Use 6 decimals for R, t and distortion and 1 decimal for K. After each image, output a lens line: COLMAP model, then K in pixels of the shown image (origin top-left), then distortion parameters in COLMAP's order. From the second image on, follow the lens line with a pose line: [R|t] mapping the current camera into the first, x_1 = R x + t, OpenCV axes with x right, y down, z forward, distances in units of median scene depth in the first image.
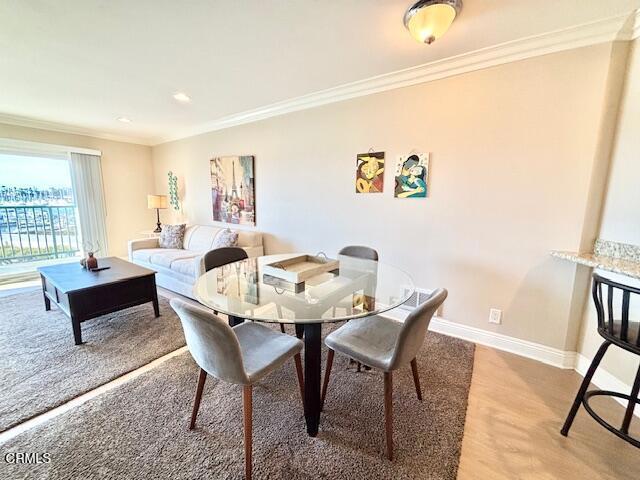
lens RADIAL K [[258.0, 0, 319.8], [0, 258.0, 239.2], [0, 0, 1]] dist [0.005672, -0.000049]
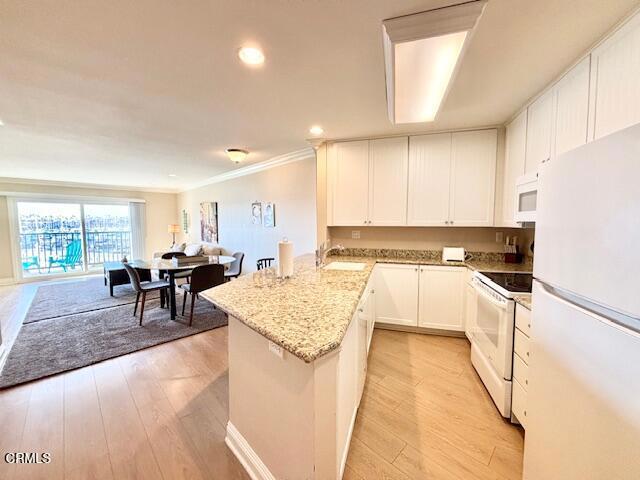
lens RADIAL K [[258.0, 0, 320.7], [0, 258.0, 238.1], [0, 0, 1]] dist [0.005672, -0.000049]
pose [[0.981515, -0.002352, -0.191369, 0.649250], [-0.015160, 0.995827, -0.089993, 0.049602], [0.190782, 0.091231, 0.977384, -0.445872]]
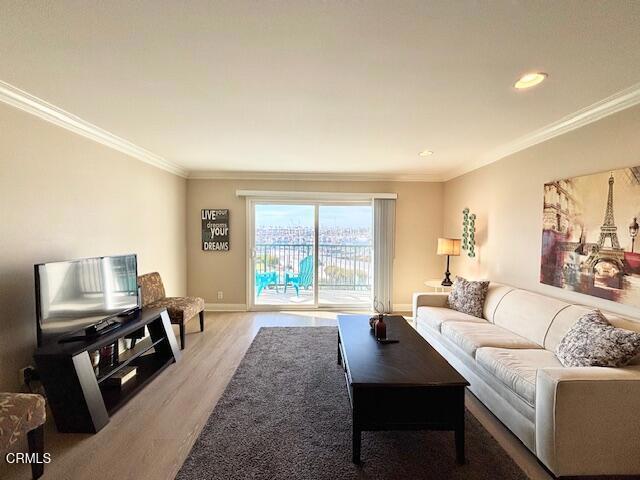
lens RADIAL K [[258.0, 0, 314.4], [0, 258.0, 238.1], [0, 0, 1]] dist [0.005672, -0.000049]
pose [[0.568912, 0.013920, -0.822280, -0.226822], [-0.131310, 0.988567, -0.074115, -0.062725], [0.811848, 0.150138, 0.564236, 0.225482]]
